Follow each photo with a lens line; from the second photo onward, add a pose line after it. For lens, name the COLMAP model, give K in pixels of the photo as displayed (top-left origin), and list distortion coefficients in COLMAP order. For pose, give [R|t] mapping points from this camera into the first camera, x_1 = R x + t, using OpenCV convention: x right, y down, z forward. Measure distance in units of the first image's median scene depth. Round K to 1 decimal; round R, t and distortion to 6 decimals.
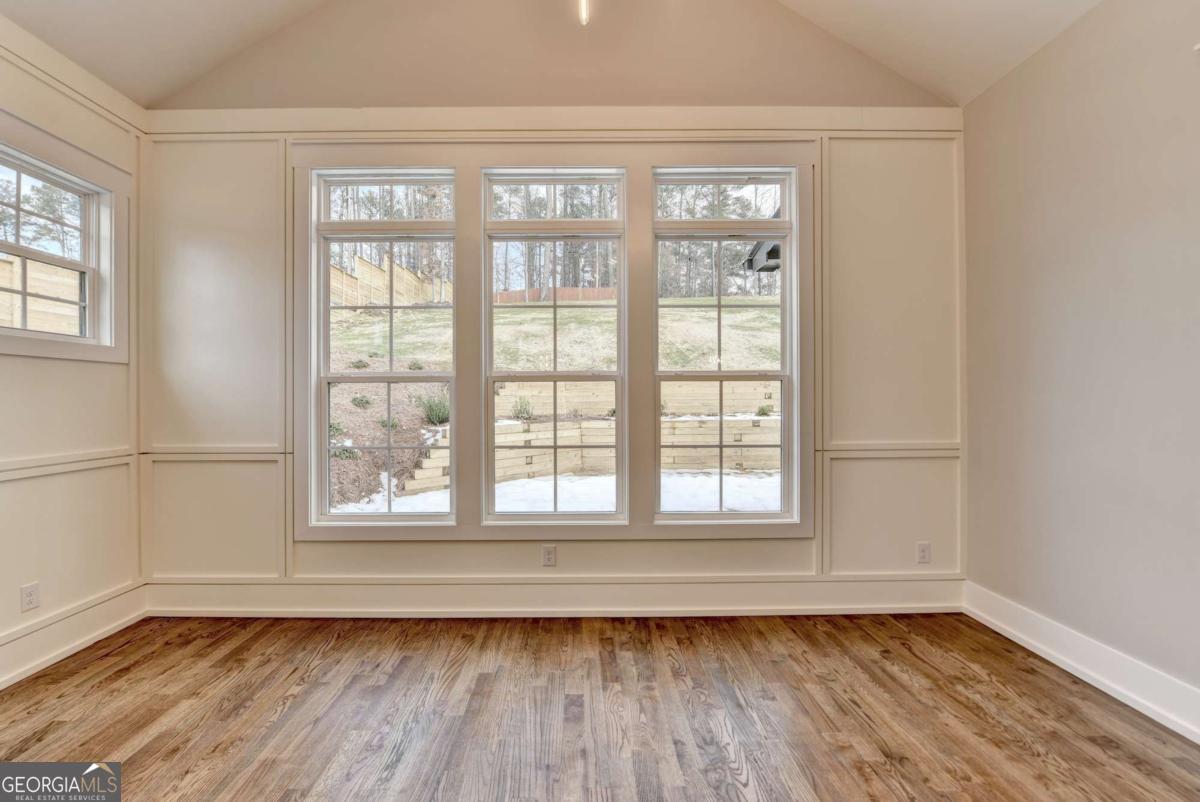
lens RADIAL K [[486.6, 0, 588.8], [0, 486.6, 397.7], [0, 0, 1]] dist [-0.025981, -0.000211]
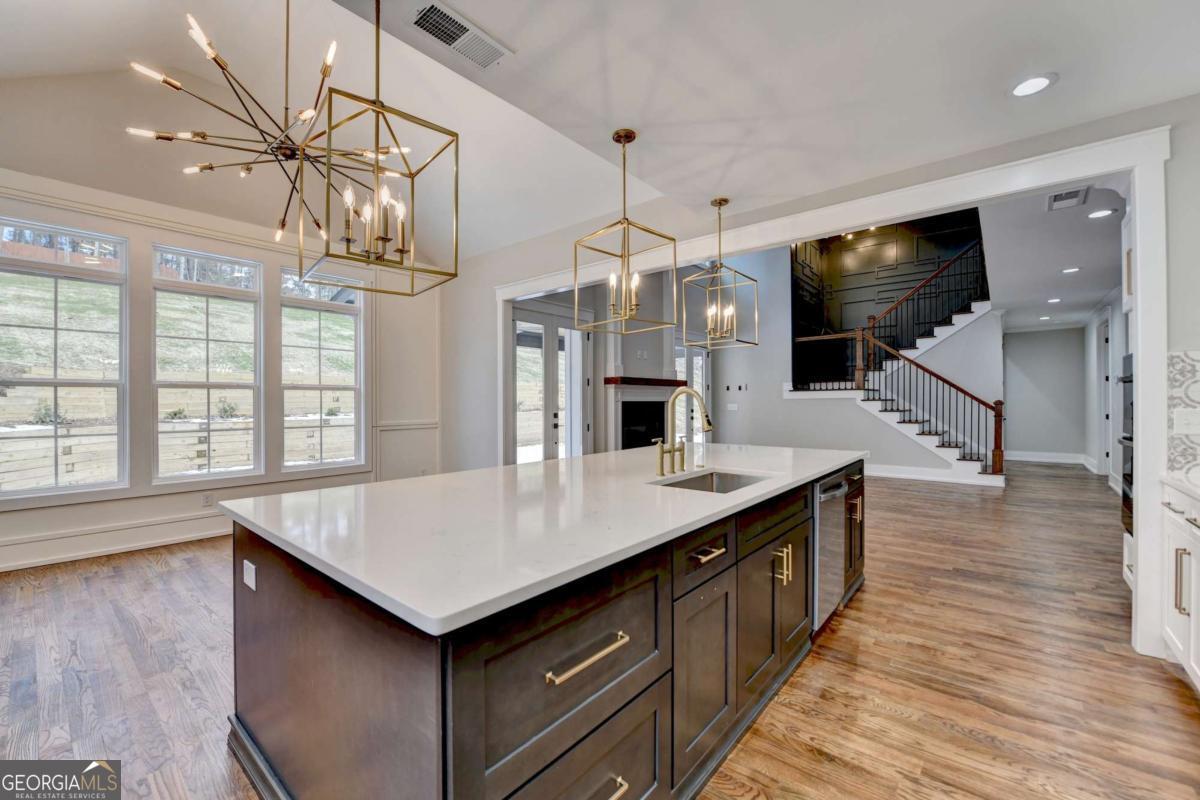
lens RADIAL K [[486.6, 0, 589.5], [0, 486.6, 398.1], [0, 0, 1]] dist [-0.025981, -0.000211]
pose [[0.657412, 0.008148, 0.753487, -0.129264], [-0.002776, 0.999961, -0.008392, 0.001702], [-0.753526, 0.003426, 0.657409, -0.283761]]
